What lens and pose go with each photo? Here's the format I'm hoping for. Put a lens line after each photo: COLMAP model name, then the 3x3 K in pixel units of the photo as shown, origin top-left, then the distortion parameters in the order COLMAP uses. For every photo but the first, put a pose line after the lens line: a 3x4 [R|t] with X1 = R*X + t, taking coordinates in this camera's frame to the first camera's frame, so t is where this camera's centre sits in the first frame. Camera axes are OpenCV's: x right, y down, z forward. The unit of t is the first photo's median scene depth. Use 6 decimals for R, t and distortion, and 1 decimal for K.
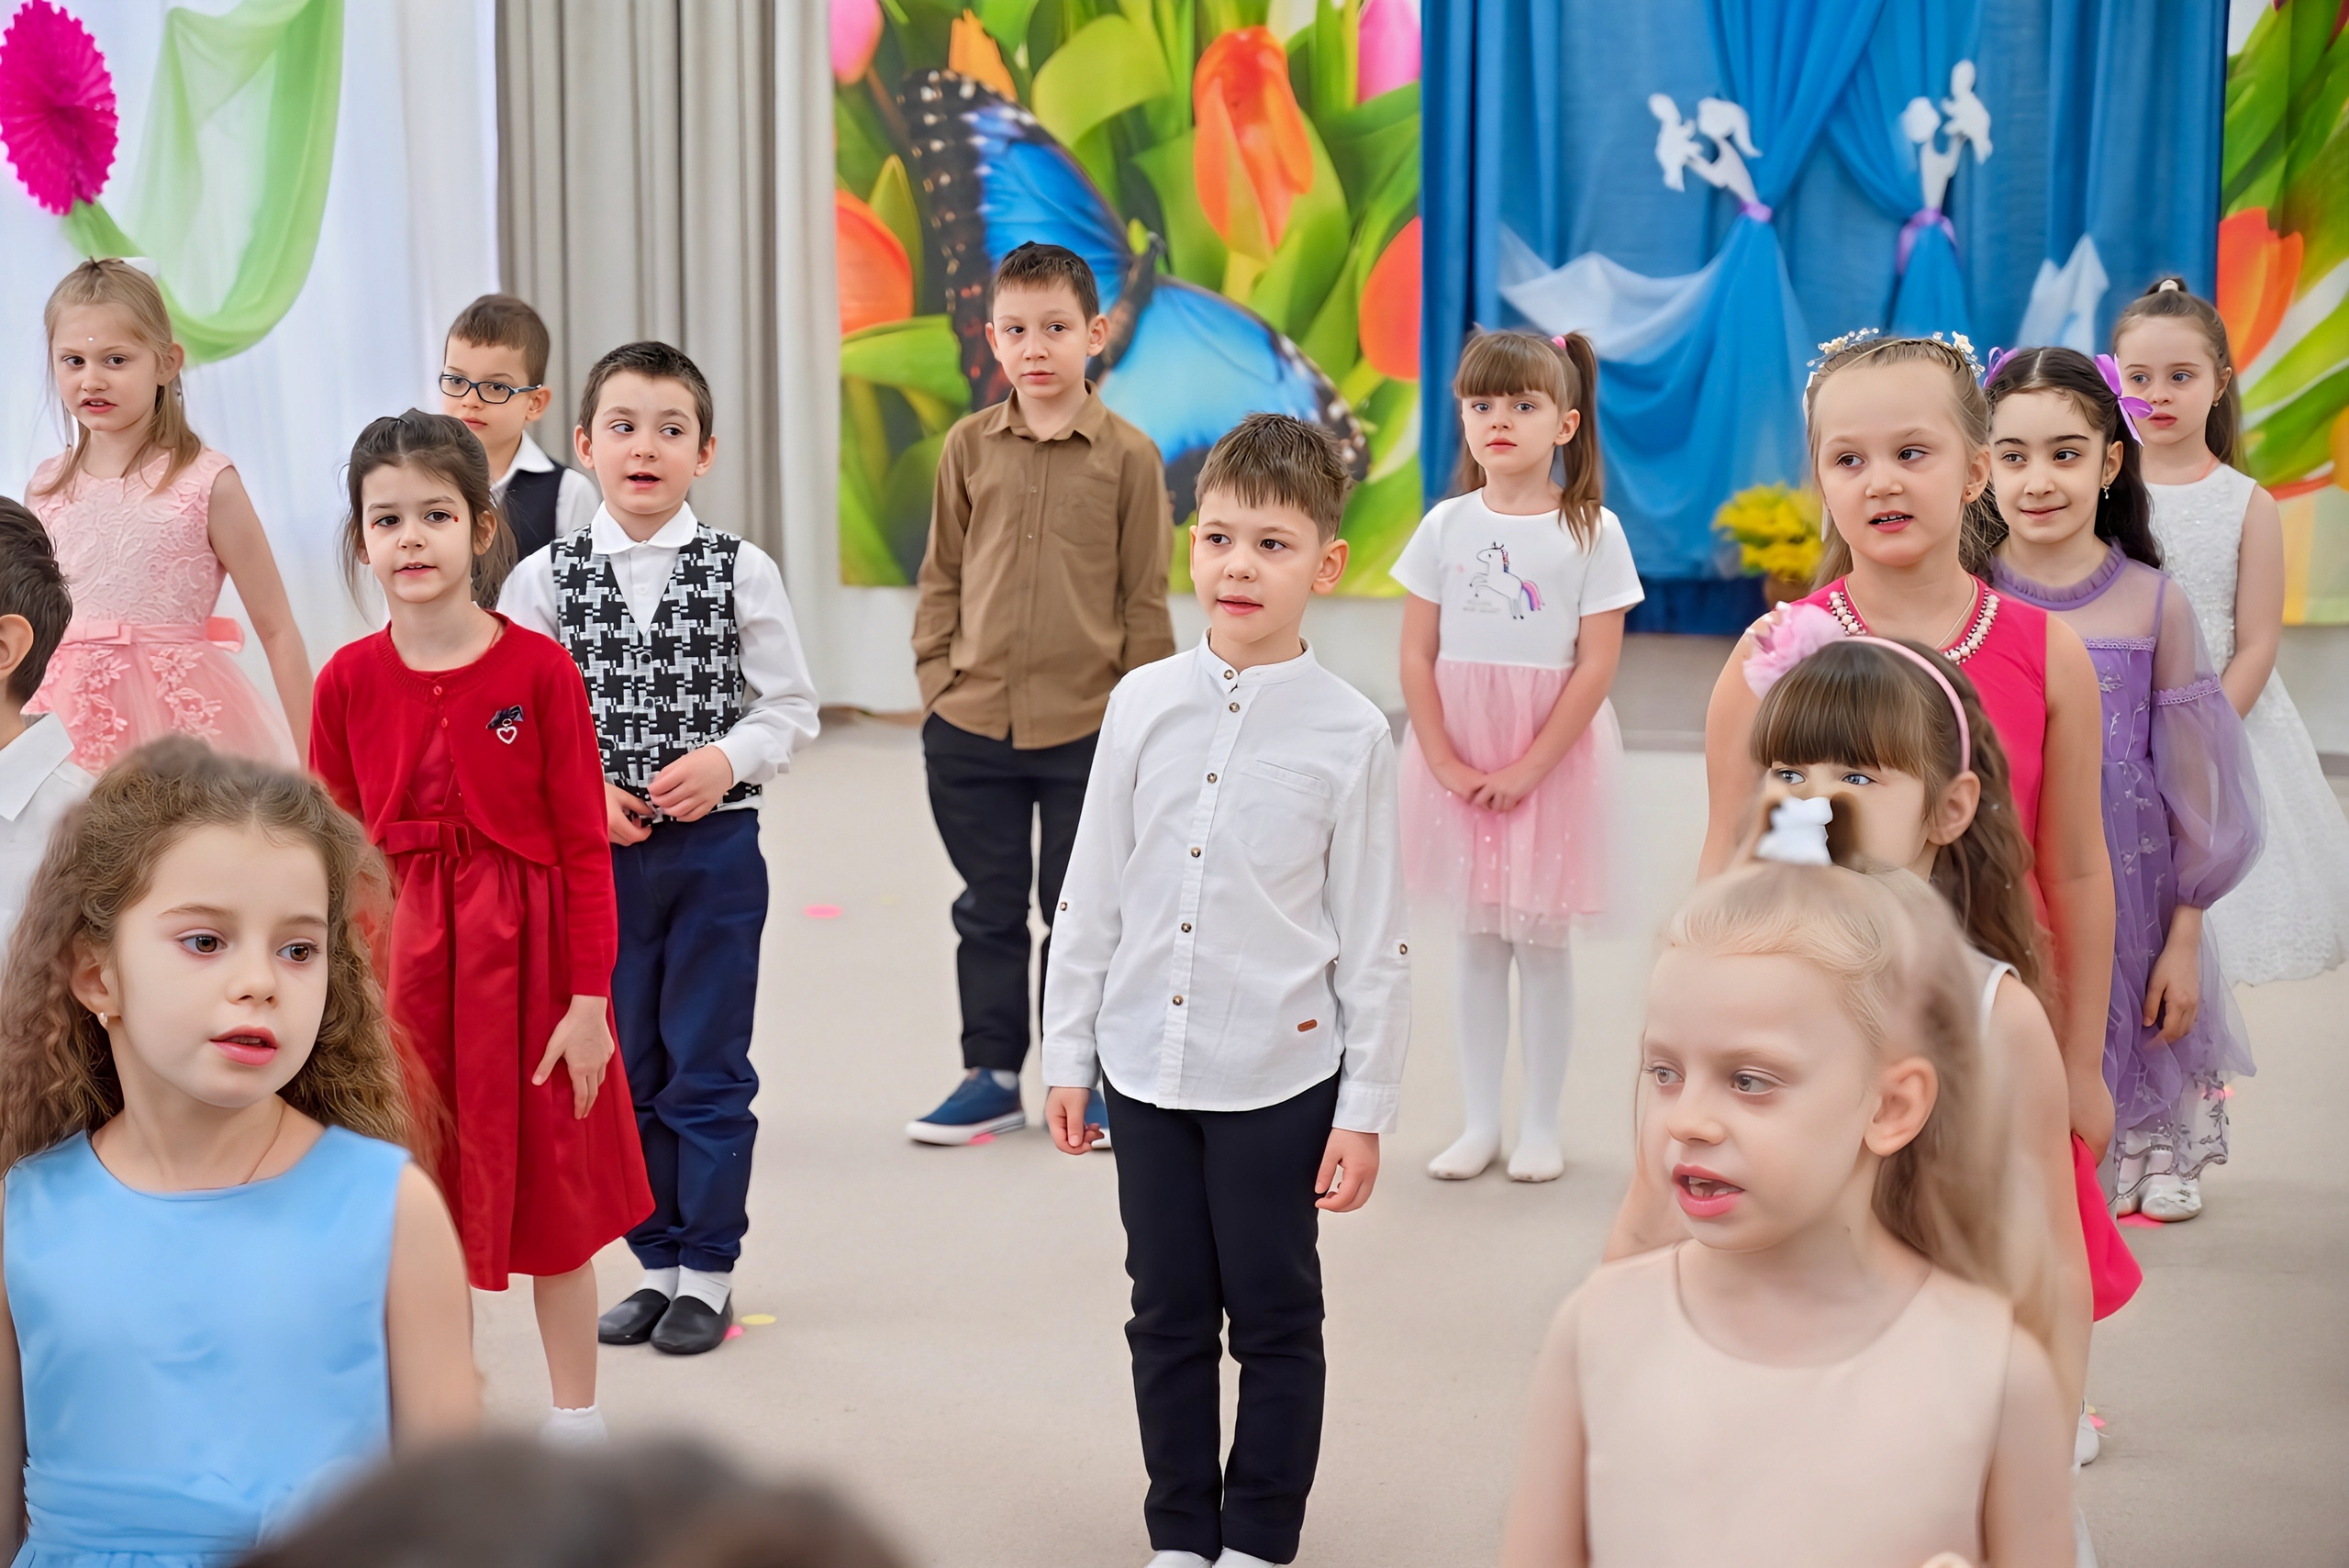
lens RADIAL K [[4622.8, 0, 1170.4], [0, 4622.8, 786.0], [0, 0, 1]] dist [0.055877, 0.001287]
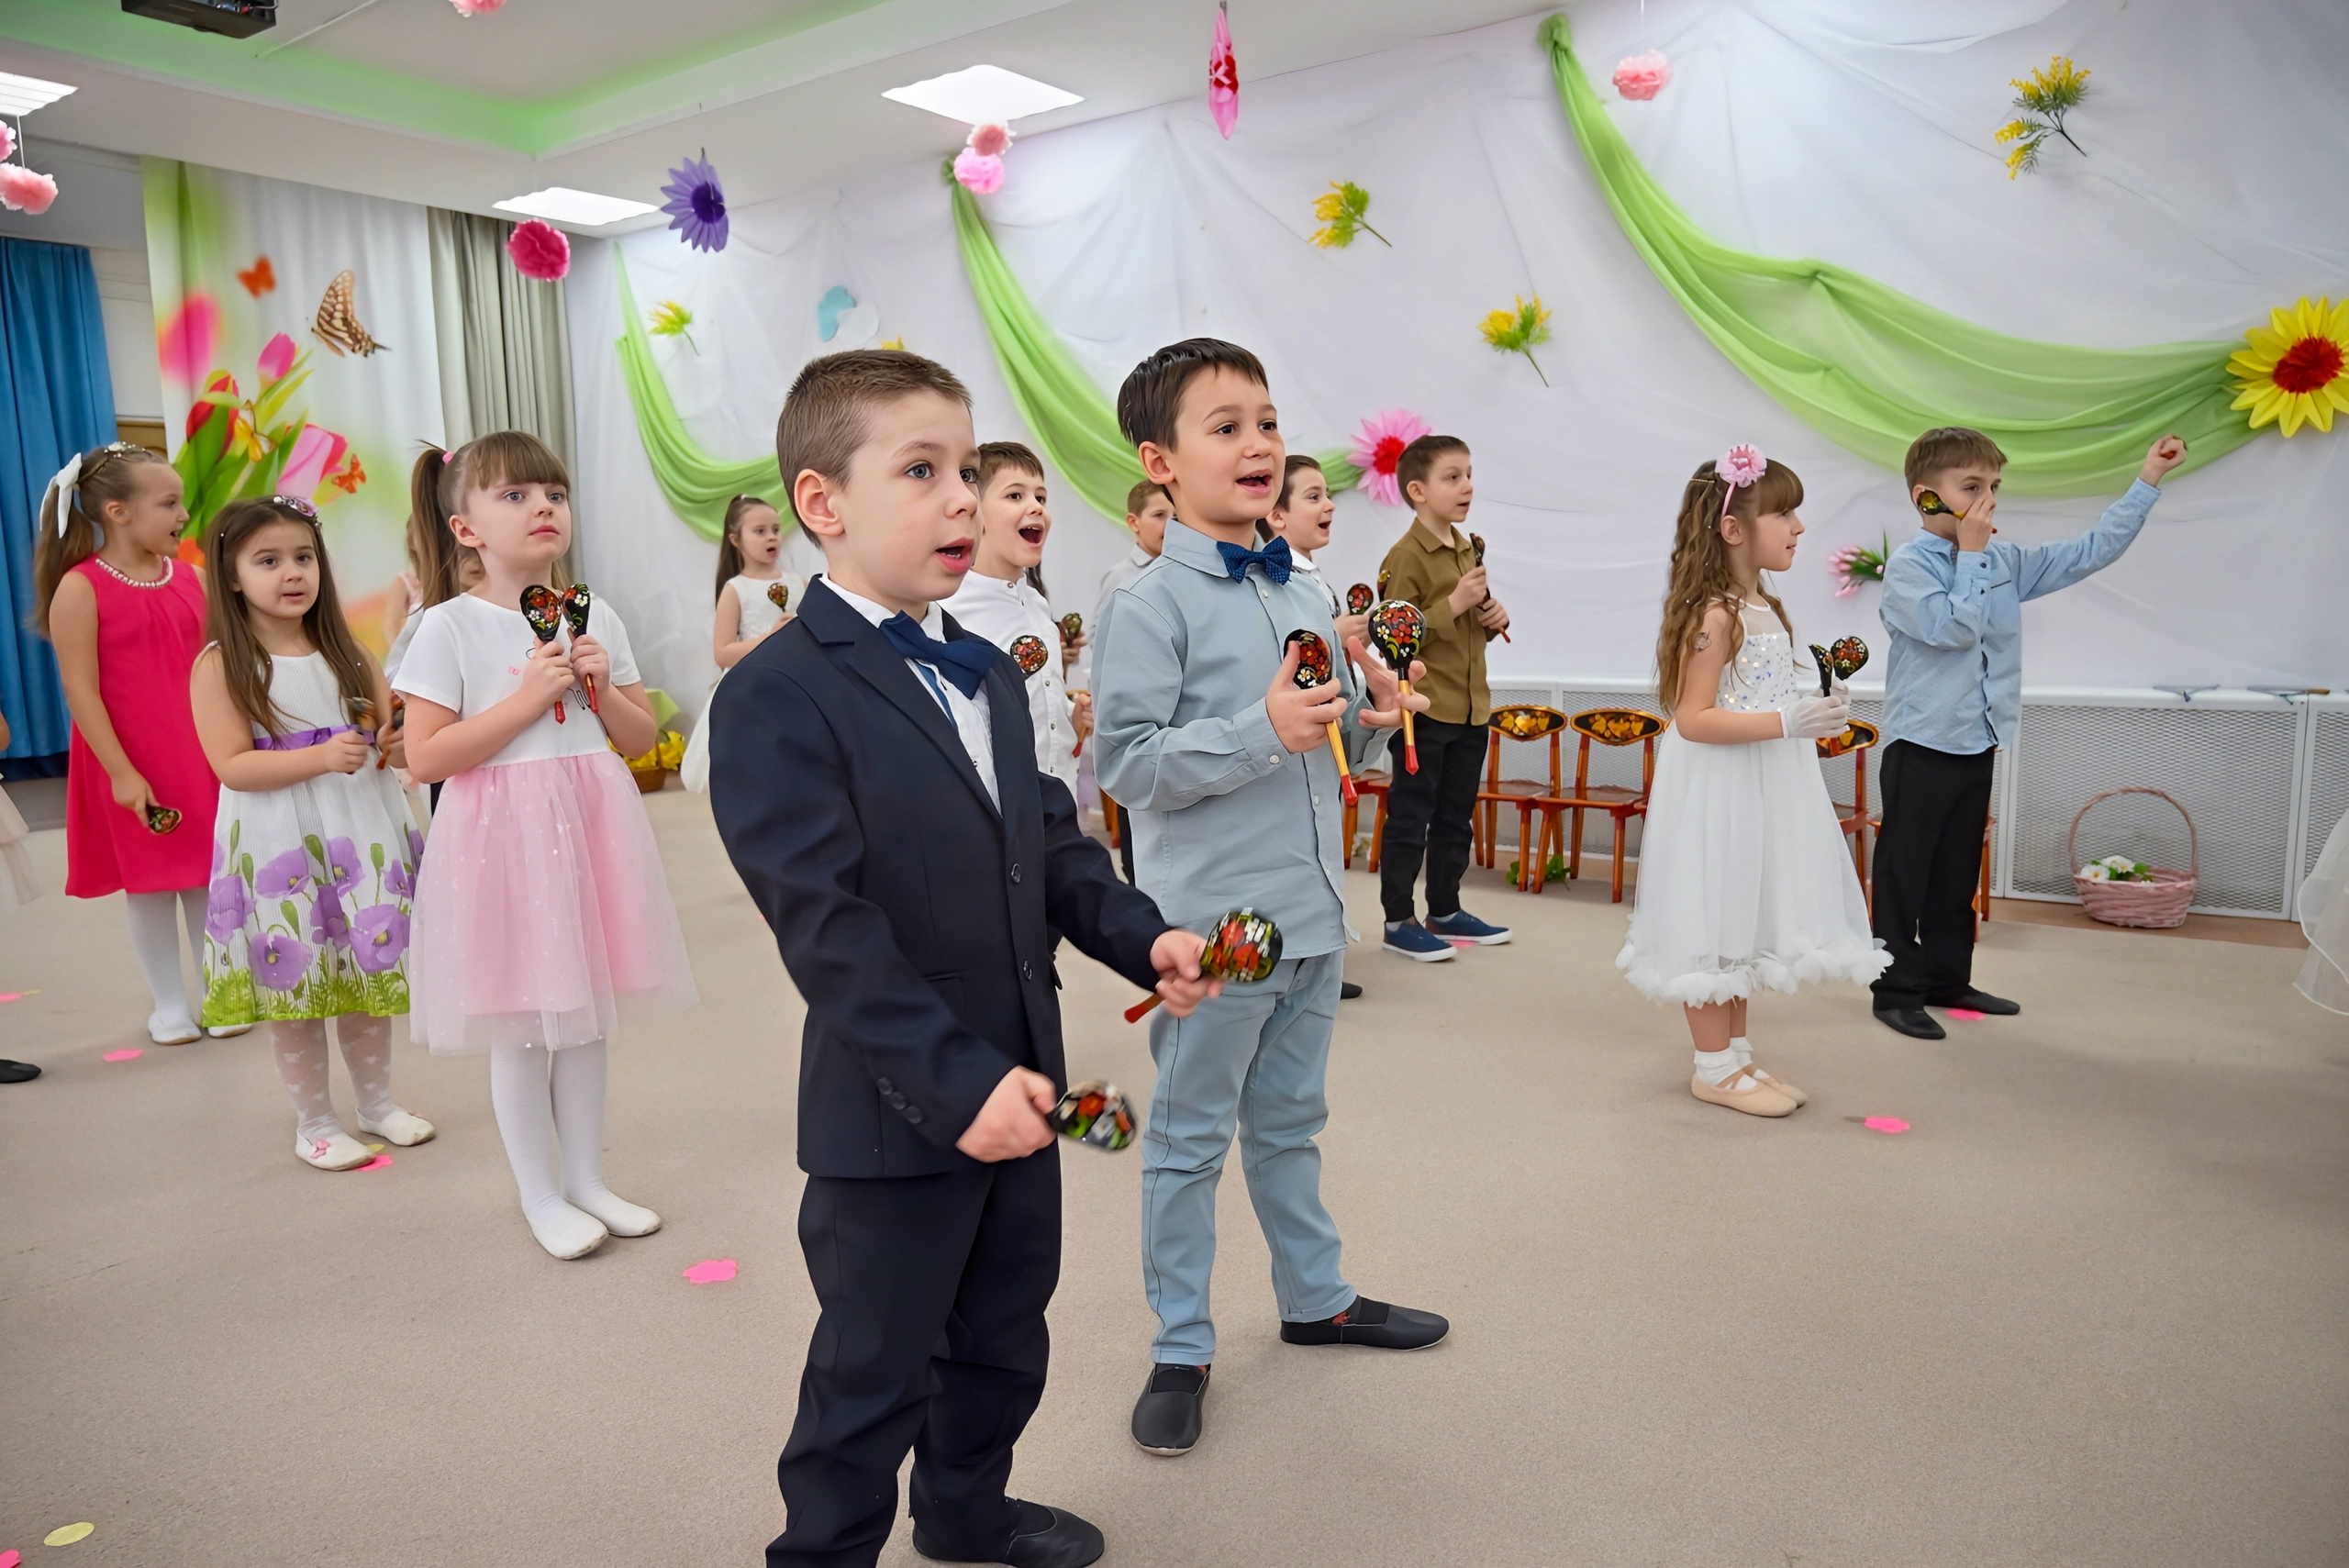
lens RADIAL K [[1548.2, 0, 1176.9], [0, 1548.2, 793.0], [0, 0, 1]] dist [-0.007917, 0.001529]
pose [[0.390918, -0.140395, 0.909655, -0.232947], [0.168642, 0.982493, 0.079164, 0.008953], [-0.904844, 0.122459, 0.407751, 0.306823]]
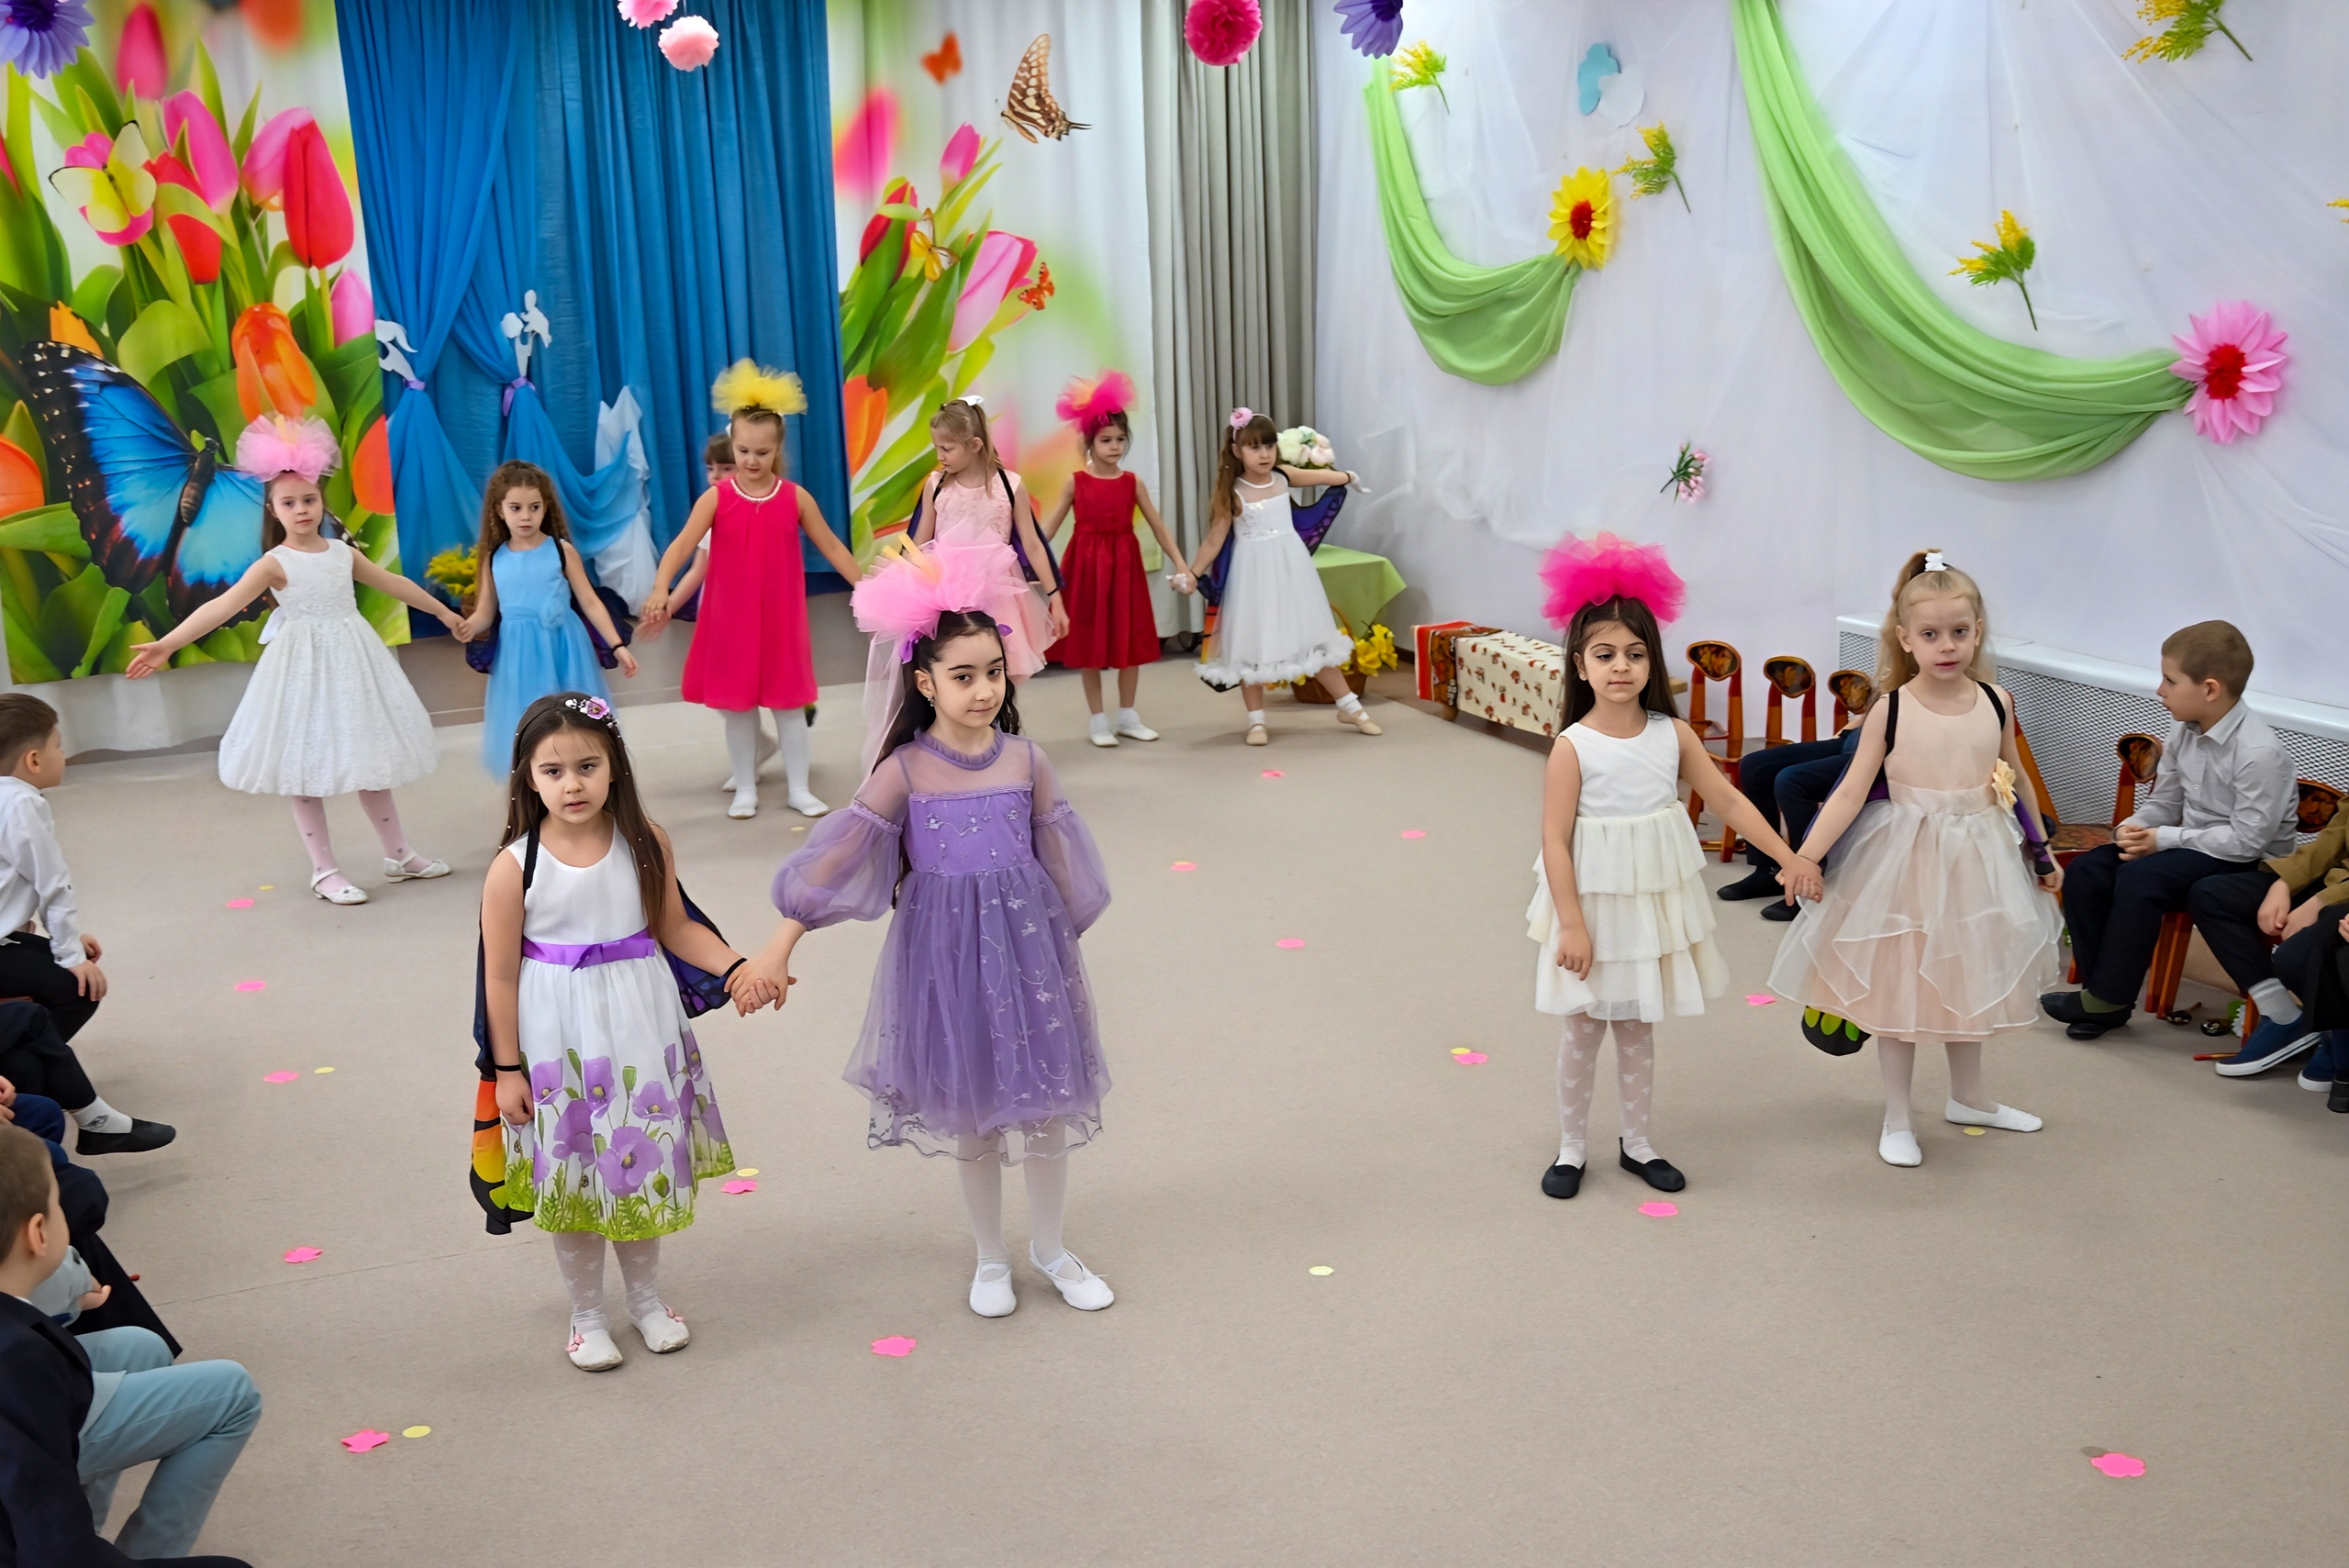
lens RADIAL K [[2613.4, 0, 1204.5], [0, 2613.4, 780.1], [0, 0, 1]] dist [0.003424, 0.004229]
pose [[0.799601, -0.160719, 0.578625, -0.266154], [0.127816, 0.986992, 0.097519, -0.047688], [-0.586772, -0.004019, 0.809742, 0.081341]]
